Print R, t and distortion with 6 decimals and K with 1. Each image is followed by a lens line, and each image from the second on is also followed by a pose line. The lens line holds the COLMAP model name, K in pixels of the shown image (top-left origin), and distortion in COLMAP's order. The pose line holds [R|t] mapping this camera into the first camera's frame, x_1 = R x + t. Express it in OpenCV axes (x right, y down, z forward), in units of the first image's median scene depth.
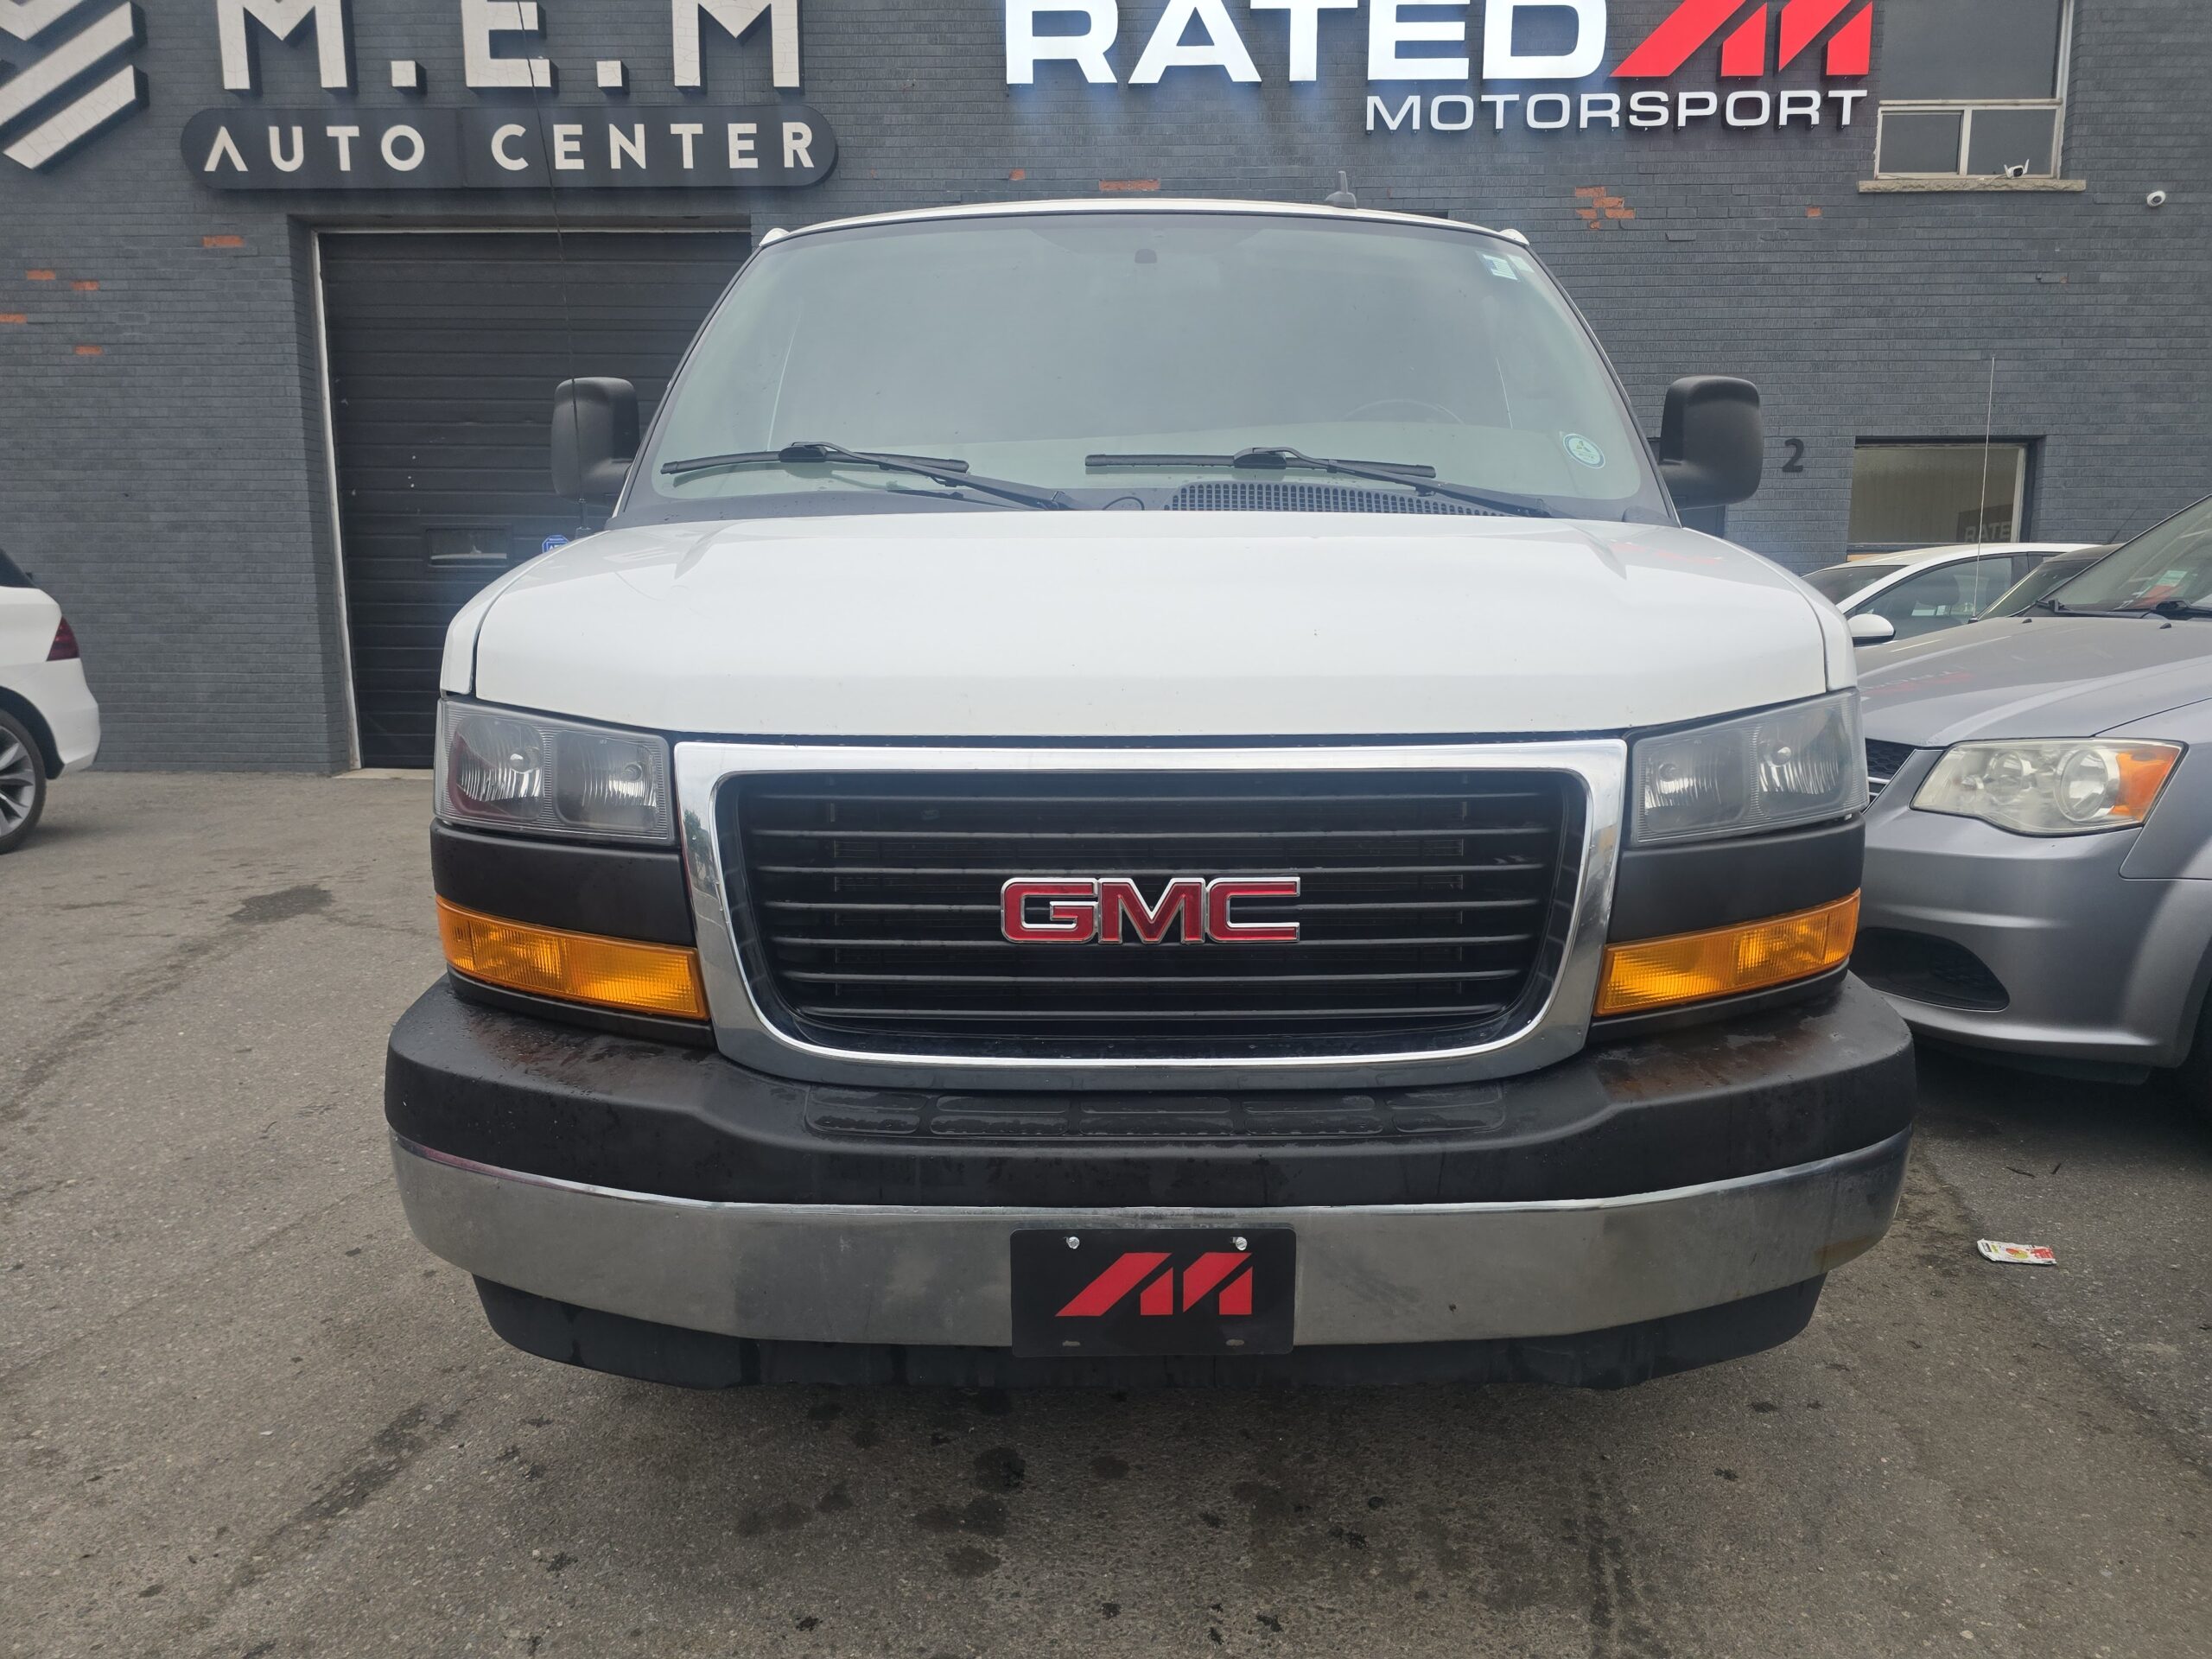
lens RADIAL K [[1471.3, 0, 1122.4], [0, 1471.3, 841.0], [0, 0, 1]] dist [0.049786, -0.048897]
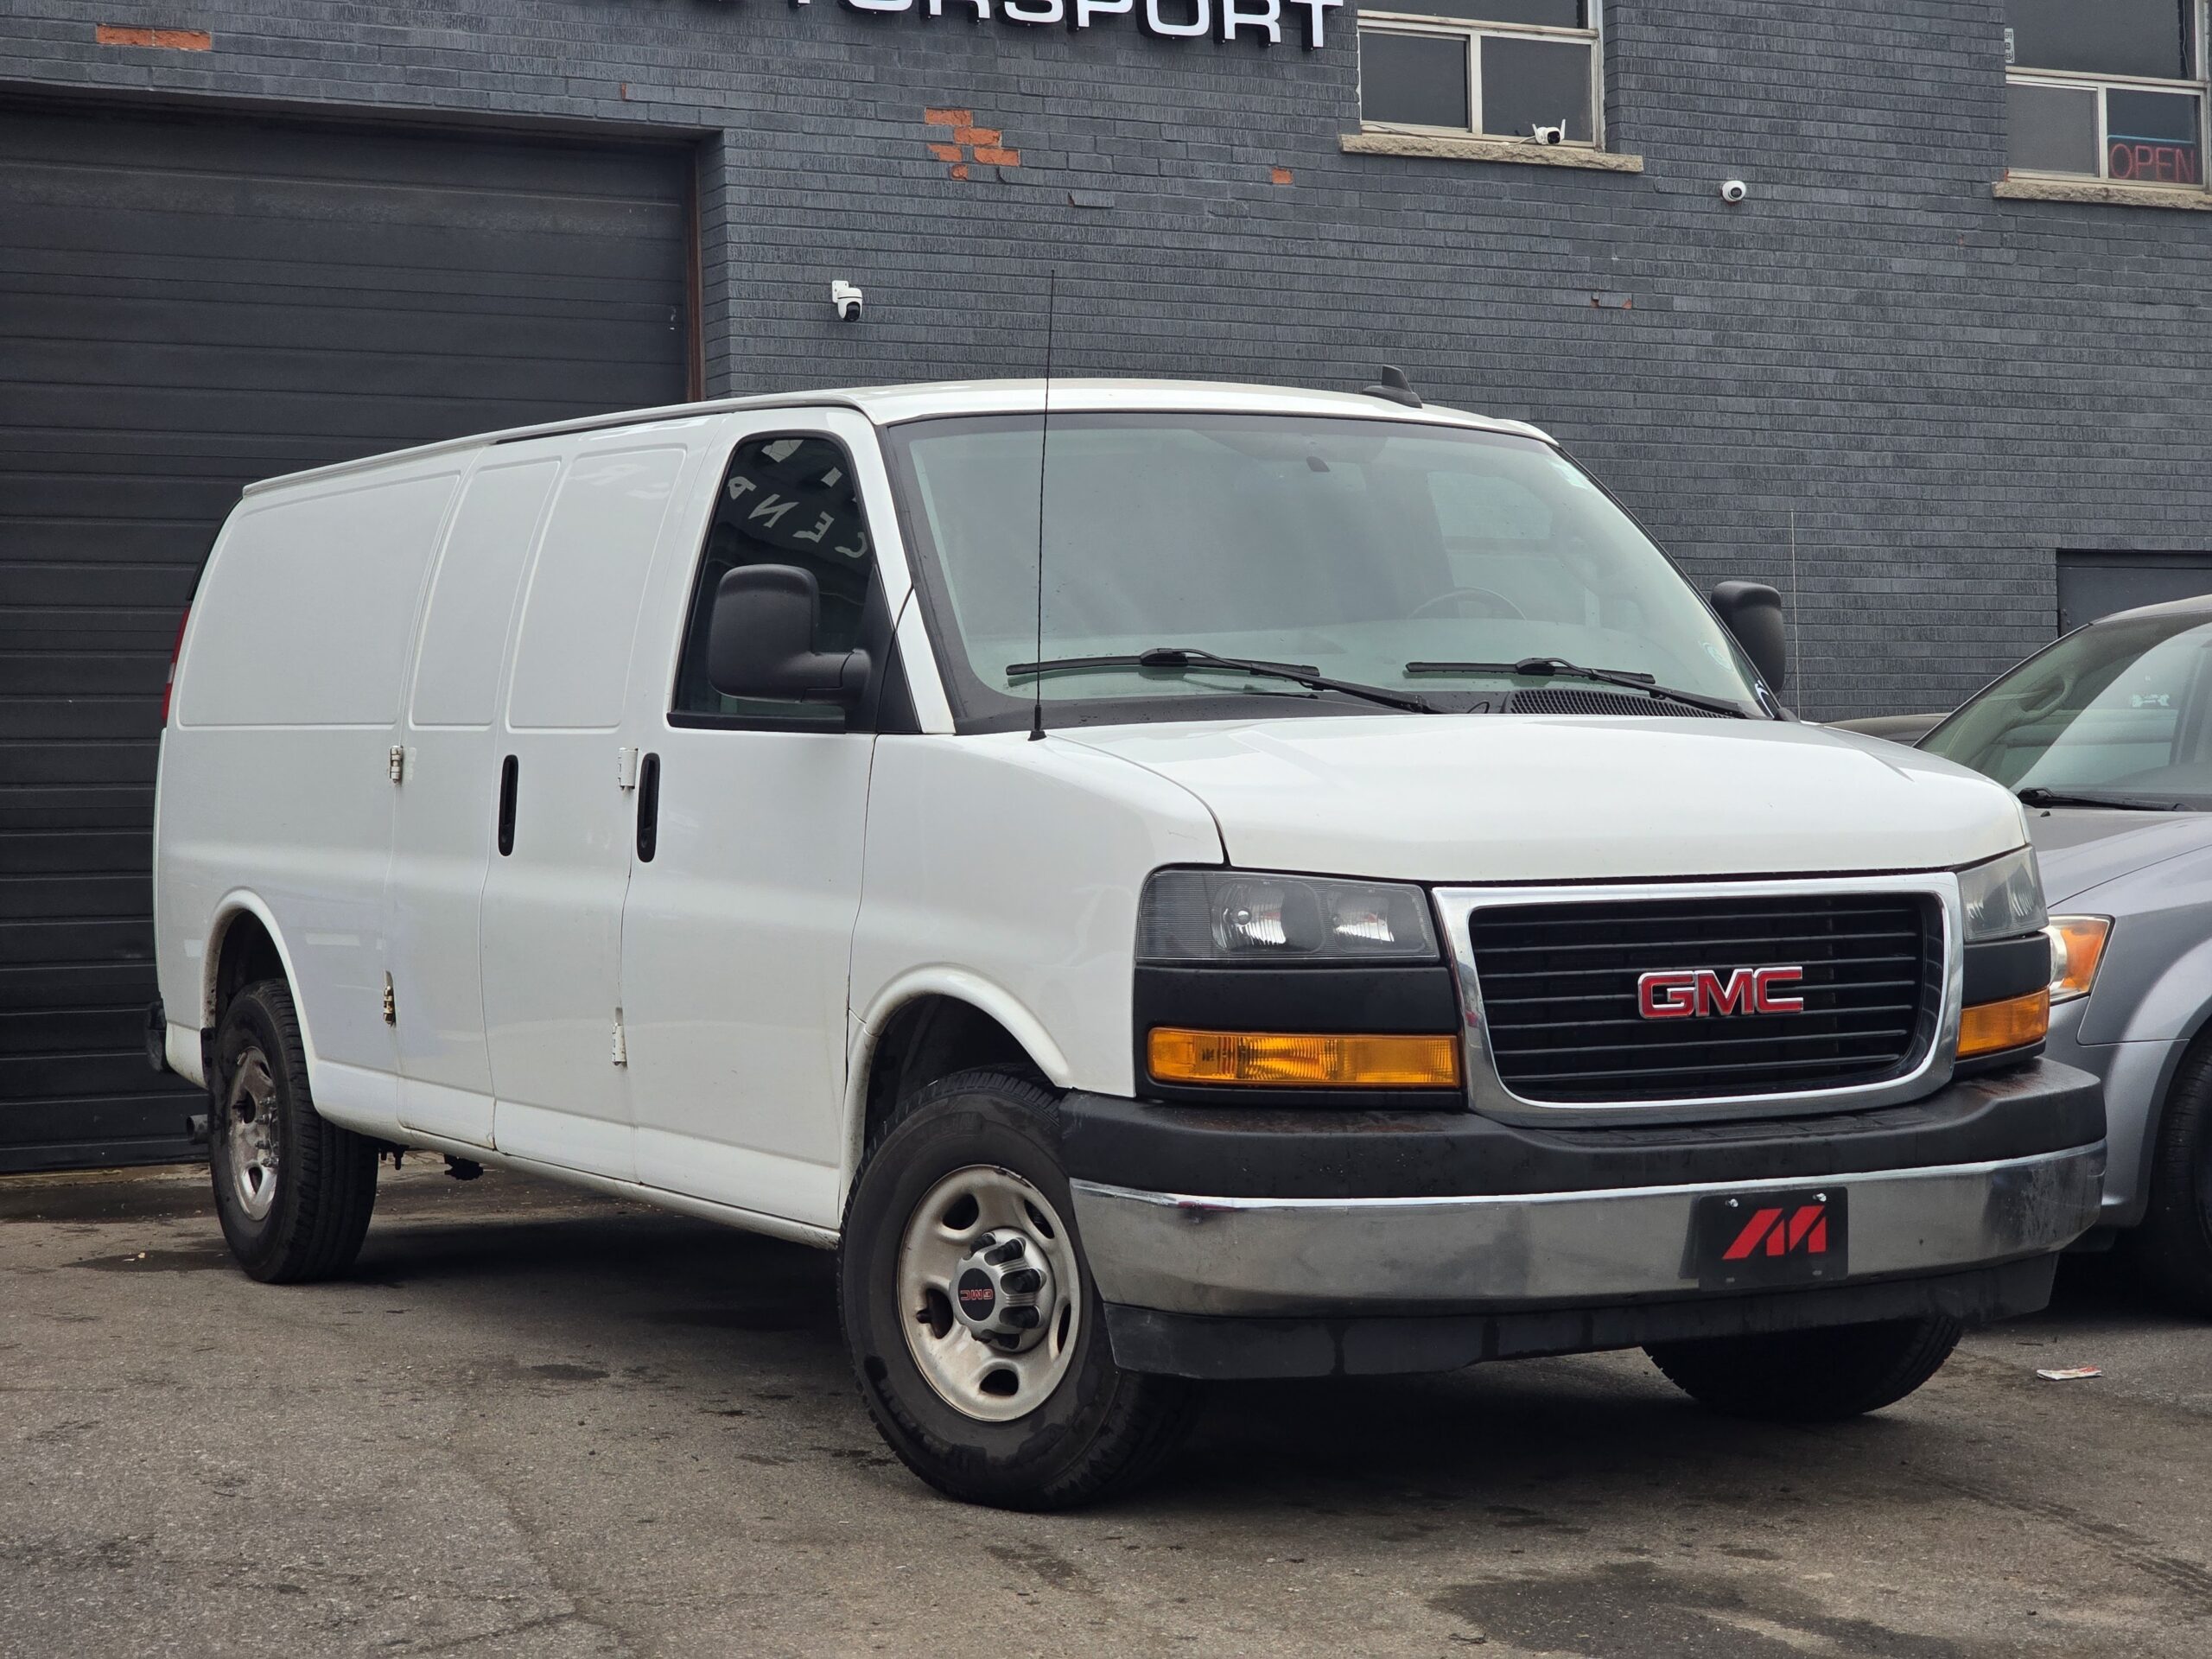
lens RADIAL K [[4190.7, 0, 1106.0], [0, 4190.7, 829.5], [0, 0, 1]] dist [-0.204402, 2.780000]
pose [[0.874383, -0.015480, 0.484990, -0.434300], [0.093771, 0.986041, -0.137585, 0.068935], [-0.476090, 0.165780, 0.863629, -0.398485]]
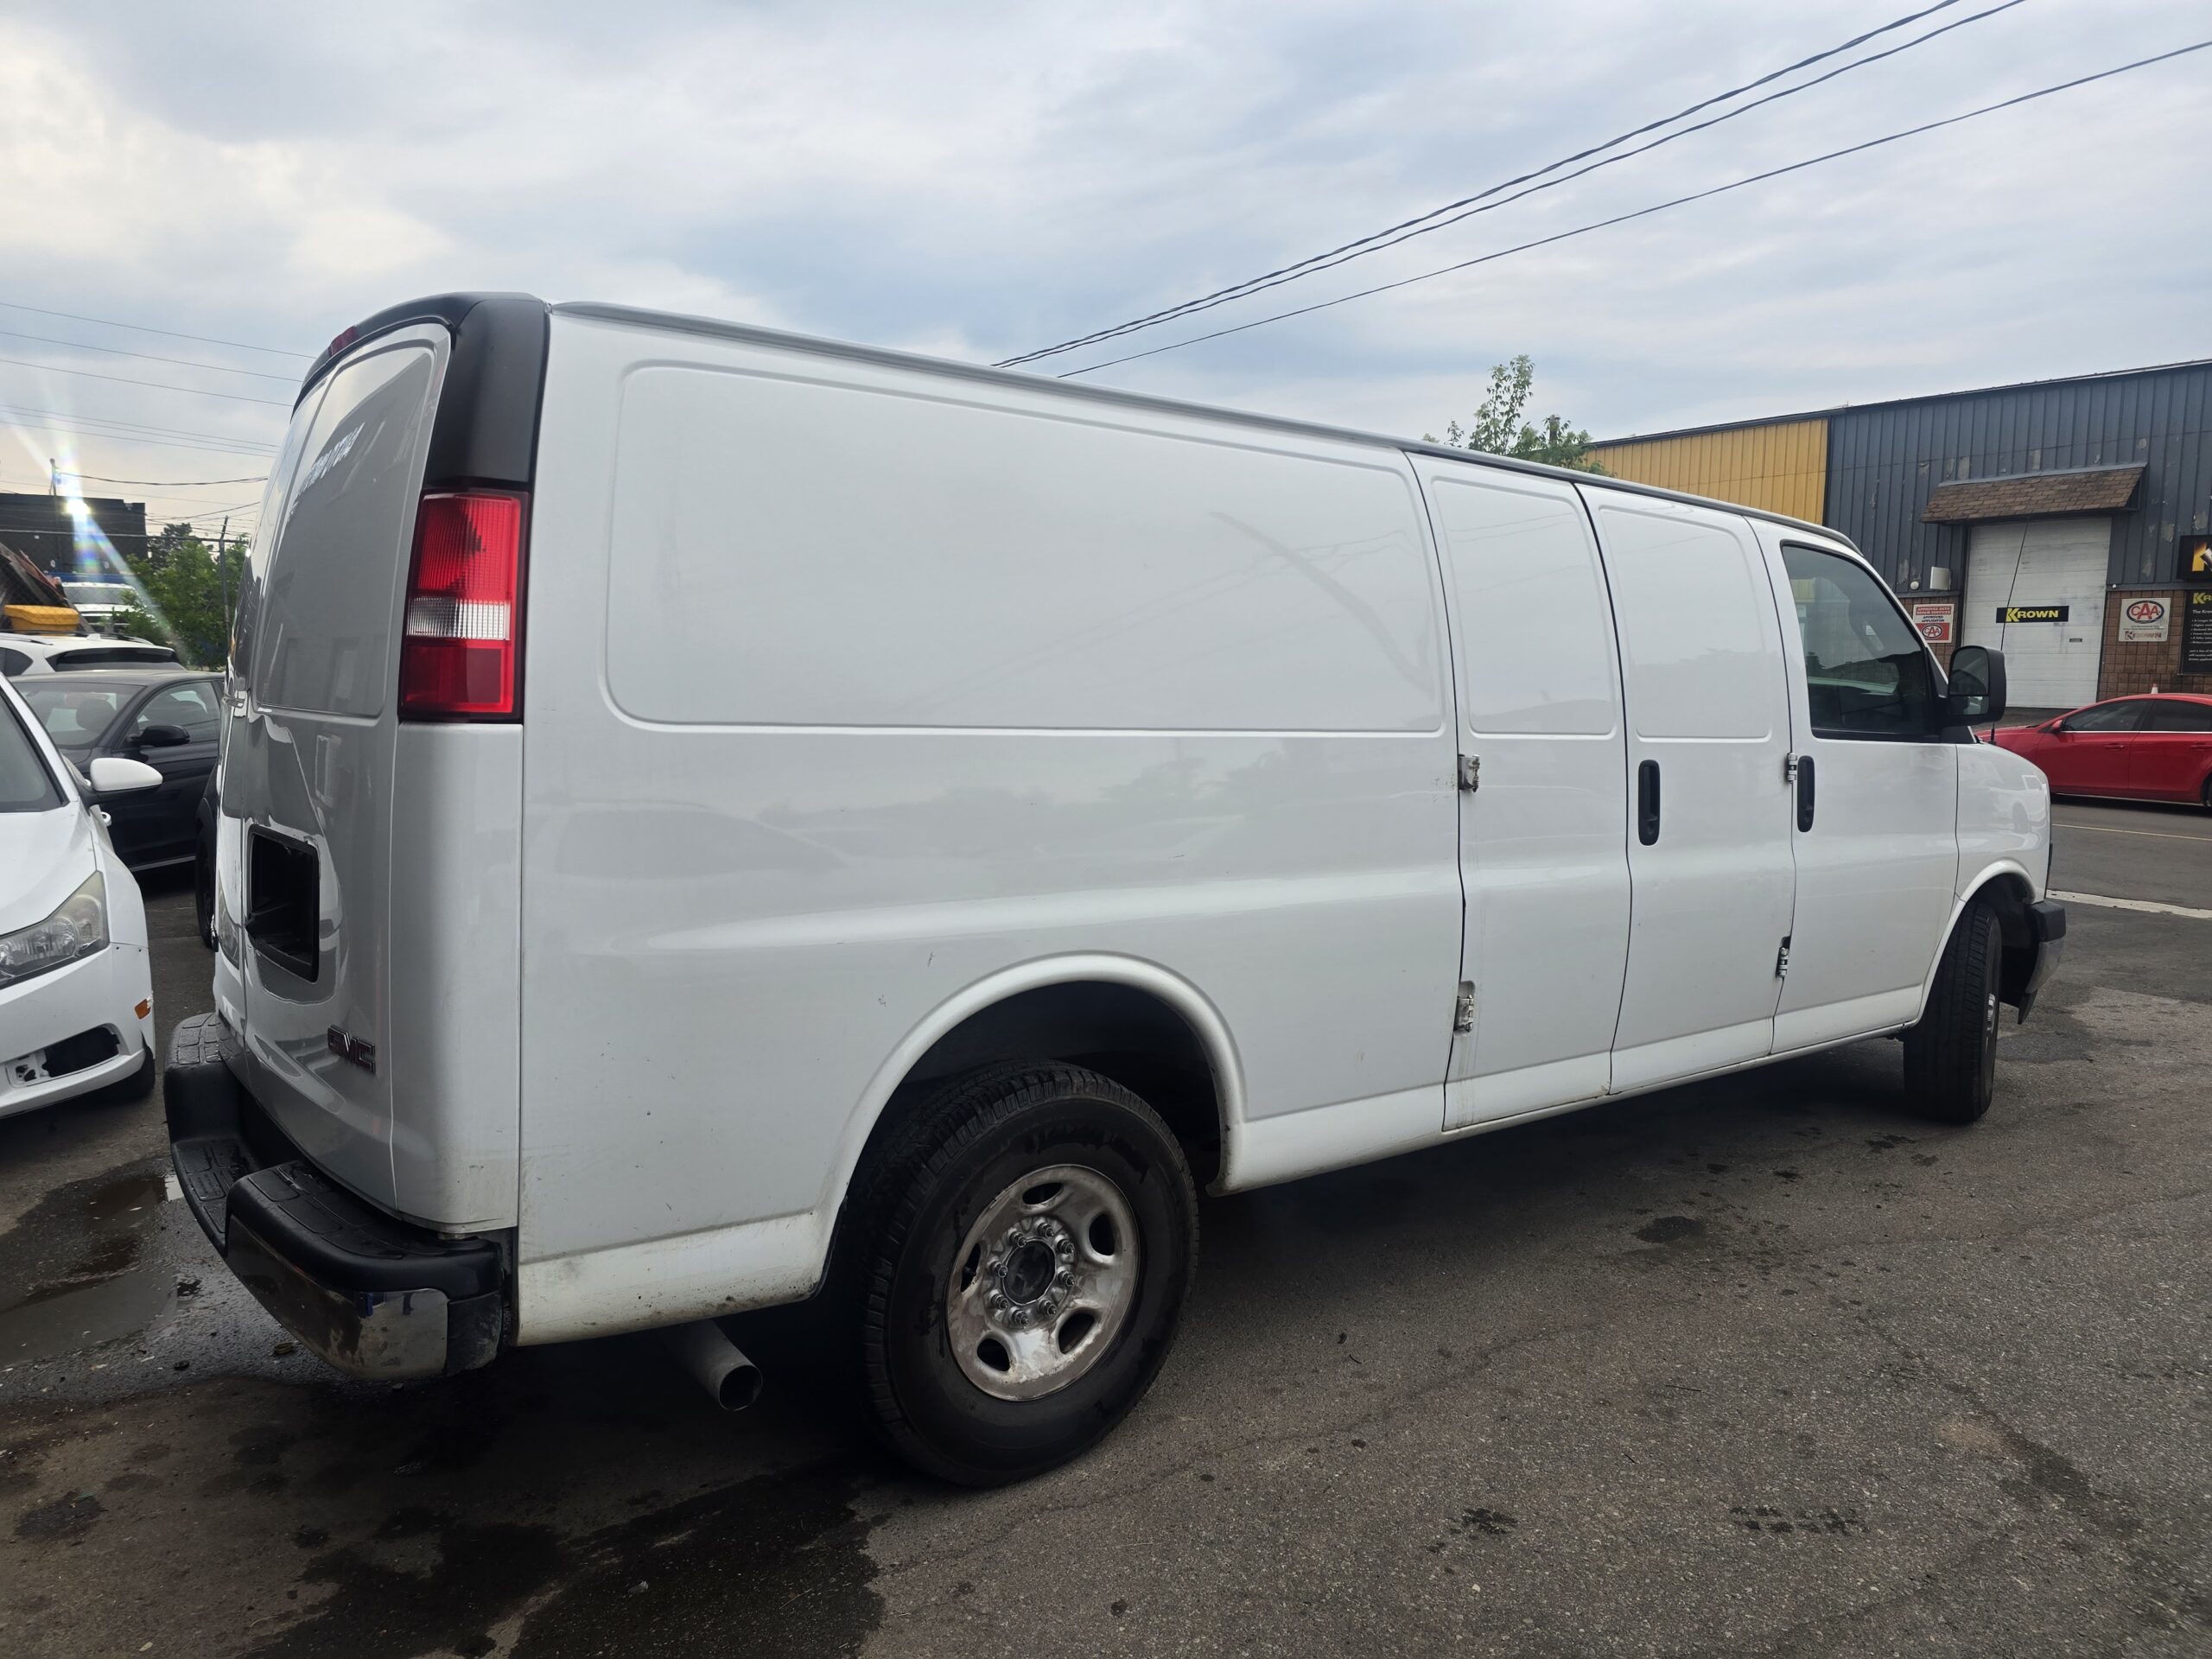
lens RADIAL K [[1490.9, 0, 1106.0], [0, 1490.9, 829.5], [0, 0, 1]] dist [0.045983, -0.041652]
pose [[-0.611605, -0.099404, 0.784894, -0.323310], [0.112704, 0.971011, 0.210796, -0.174160], [-0.783095, 0.217384, -0.582672, 0.834094]]
